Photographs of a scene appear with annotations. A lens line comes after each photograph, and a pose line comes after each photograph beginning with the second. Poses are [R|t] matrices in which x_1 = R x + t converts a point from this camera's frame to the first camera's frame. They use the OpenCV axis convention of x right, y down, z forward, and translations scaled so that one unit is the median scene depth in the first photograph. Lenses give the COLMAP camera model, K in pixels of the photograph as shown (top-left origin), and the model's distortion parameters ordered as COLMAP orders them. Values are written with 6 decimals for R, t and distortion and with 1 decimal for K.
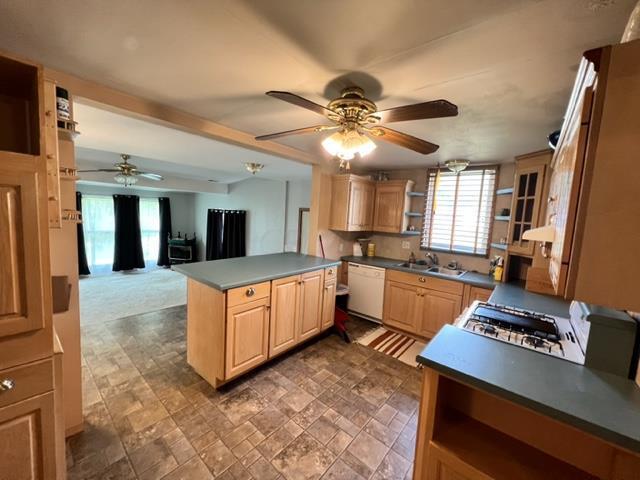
lens RADIAL K [[257.0, 0, 319.6], [0, 257.0, 238.0], [0, 0, 1]] dist [-0.003800, 0.001076]
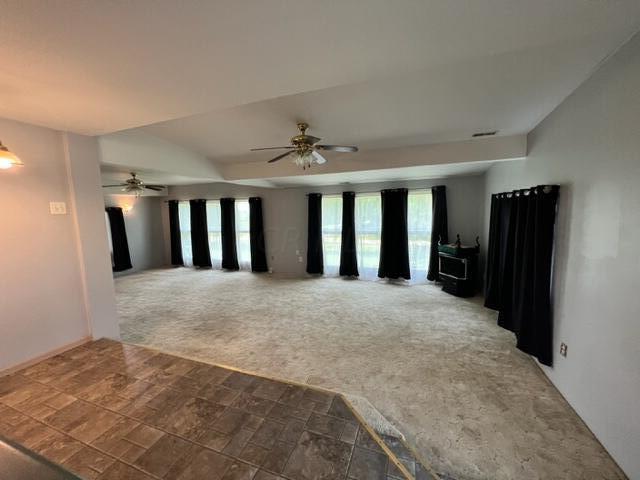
lens RADIAL K [[257.0, 0, 318.3], [0, 257.0, 238.0], [0, 0, 1]] dist [-0.003800, 0.001076]
pose [[0.323804, 0.040640, -0.945251, -0.036224], [-0.048460, 0.998478, 0.026328, -0.018029], [0.944882, 0.037282, 0.325281, 0.502454]]
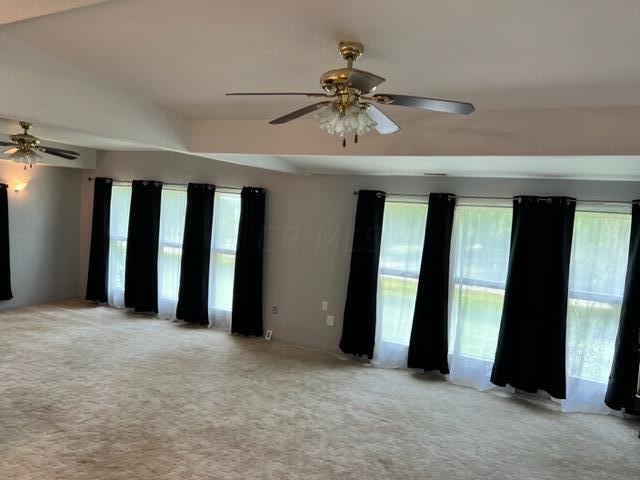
lens RADIAL K [[476.7, 0, 322.1], [0, 476.7, 239.5], [0, 0, 1]] dist [0.025364, -0.011910]
pose [[0.207324, 0.023559, -0.977989, -0.117300], [-0.149319, 0.988758, -0.007835, -0.048344], [0.966809, 0.147657, 0.208511, 0.538570]]
